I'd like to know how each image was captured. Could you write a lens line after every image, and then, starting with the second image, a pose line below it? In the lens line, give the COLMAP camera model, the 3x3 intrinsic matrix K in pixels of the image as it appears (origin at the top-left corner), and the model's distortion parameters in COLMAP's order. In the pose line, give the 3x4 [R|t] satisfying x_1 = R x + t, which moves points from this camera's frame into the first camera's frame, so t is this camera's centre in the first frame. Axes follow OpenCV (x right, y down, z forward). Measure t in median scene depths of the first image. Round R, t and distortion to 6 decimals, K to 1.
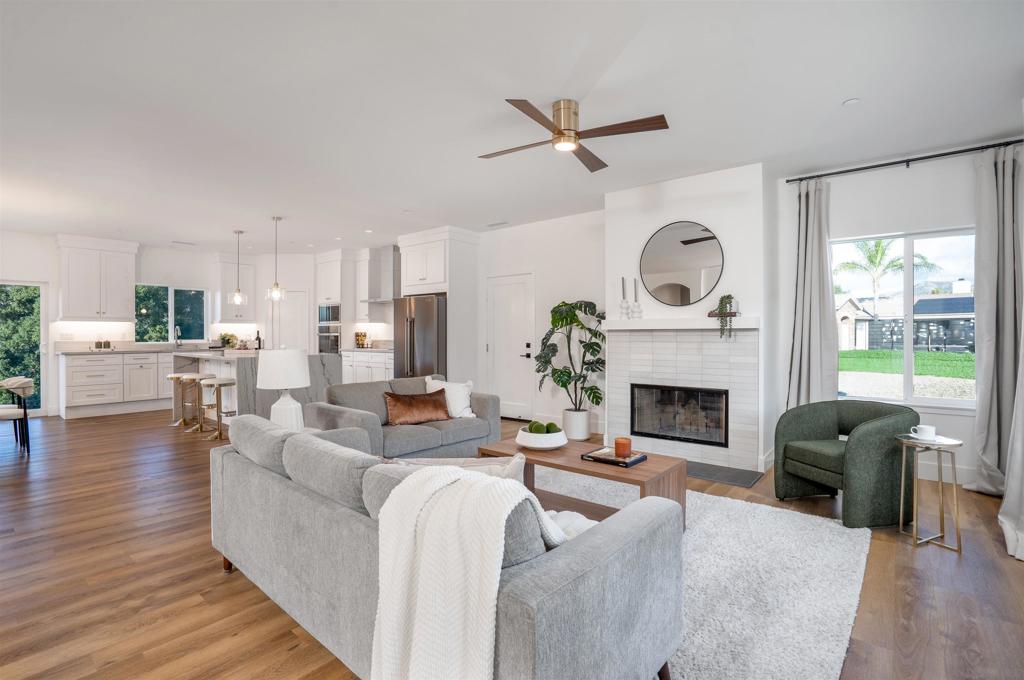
lens RADIAL K [[475.6, 0, 509.9], [0, 475.6, 337.8], [0, 0, 1]] dist [-0.002487, -0.000176]
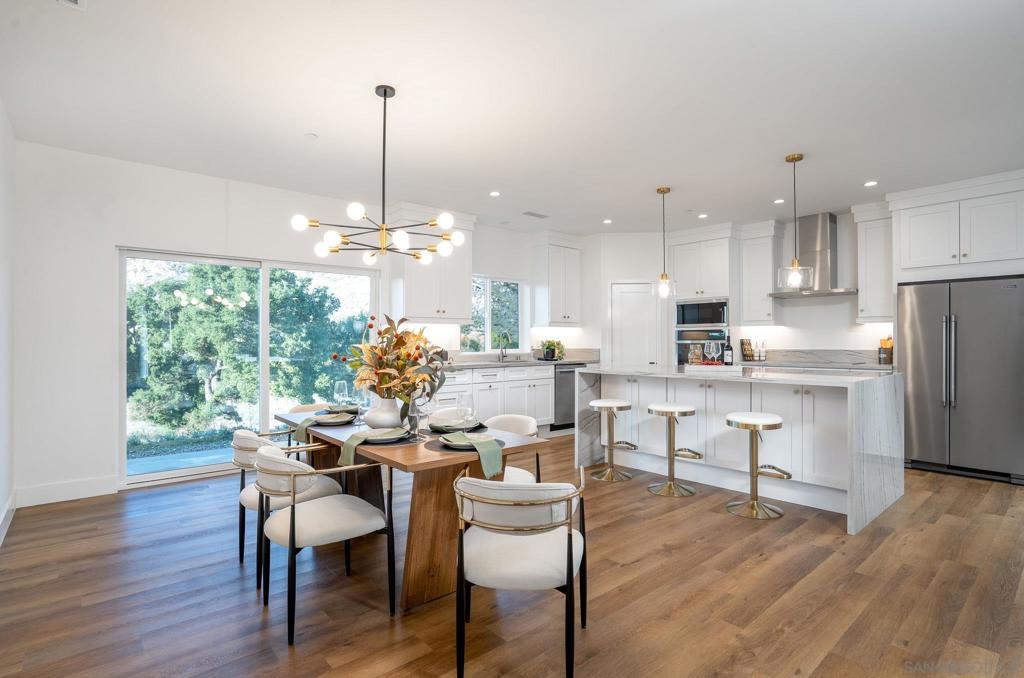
lens RADIAL K [[494.4, 0, 514.0], [0, 494.4, 341.1], [0, 0, 1]] dist [-0.006003, -0.000452]
pose [[0.989028, -0.001107, -0.147726, -0.539120], [-0.000085, 0.999968, -0.008061, -0.002103], [0.147730, 0.007985, 0.988996, 0.214748]]
